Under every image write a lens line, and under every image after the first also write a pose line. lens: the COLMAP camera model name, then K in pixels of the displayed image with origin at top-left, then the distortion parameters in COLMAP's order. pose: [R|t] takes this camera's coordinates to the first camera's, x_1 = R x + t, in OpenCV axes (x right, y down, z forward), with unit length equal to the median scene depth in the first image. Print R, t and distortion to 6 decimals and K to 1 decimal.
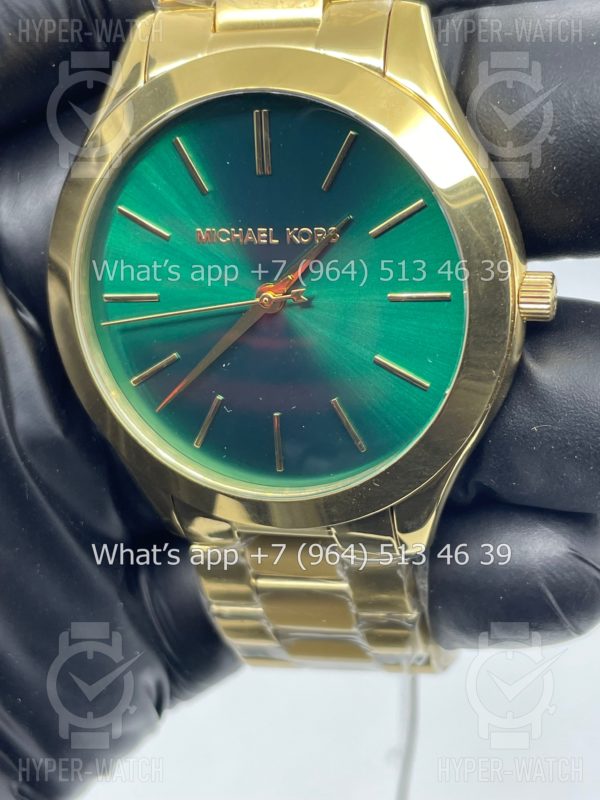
lens RADIAL K [[1234.4, 0, 303.1], [0, 1234.4, 399.3], [0, 0, 1]] dist [-0.023536, 0.000000]
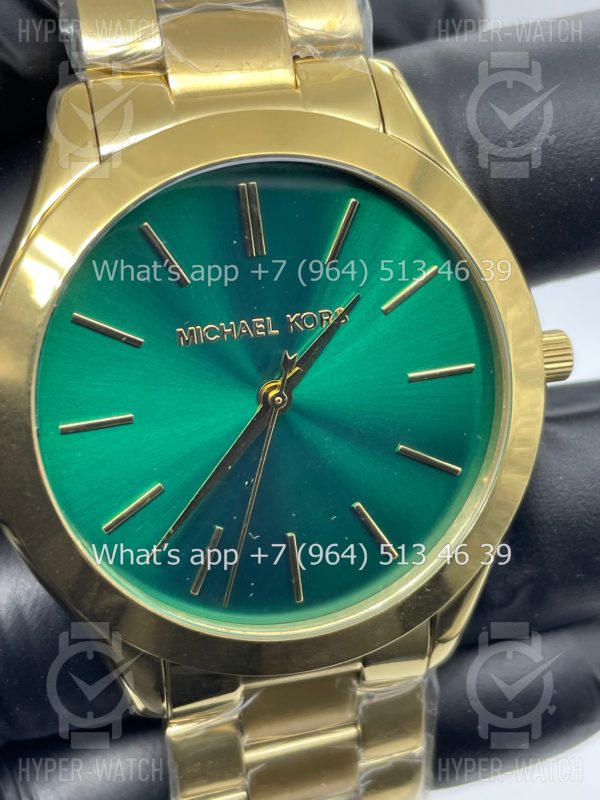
lens RADIAL K [[1234.4, 0, 299.3], [0, 1234.4, 398.9], [0, 0, 1]] dist [-0.023536, 0.000000]
pose [[0.876226, -0.120275, 0.466649, -0.414296], [0.191365, 0.975573, -0.107879, 0.013590], [-0.442275, 0.183826, 0.877839, 0.246912]]
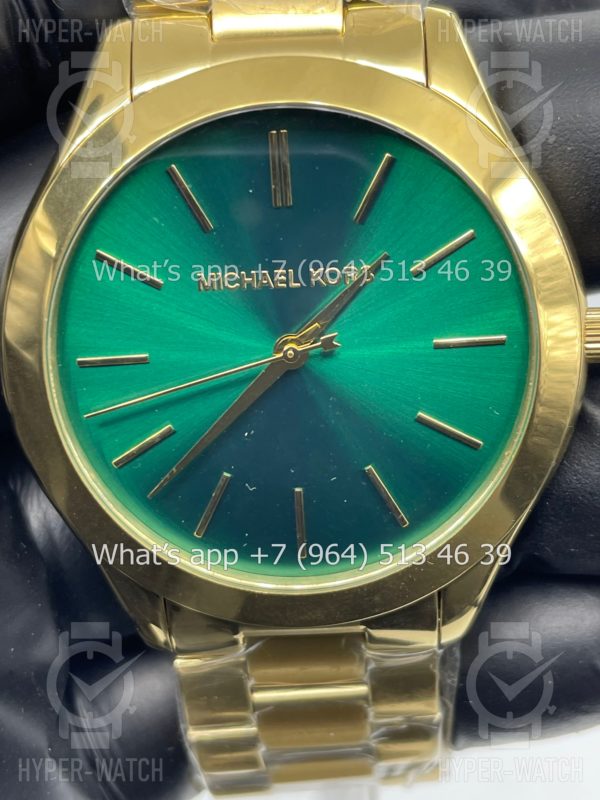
lens RADIAL K [[1234.4, 0, 297.7], [0, 1234.4, 399.7], [0, 0, 1]] dist [-0.023536, 0.000000]
pose [[0.965225, -0.050738, 0.256449, -0.242740], [0.071925, 0.994667, -0.073918, 0.013057], [-0.251331, 0.089792, 0.963727, 0.191297]]
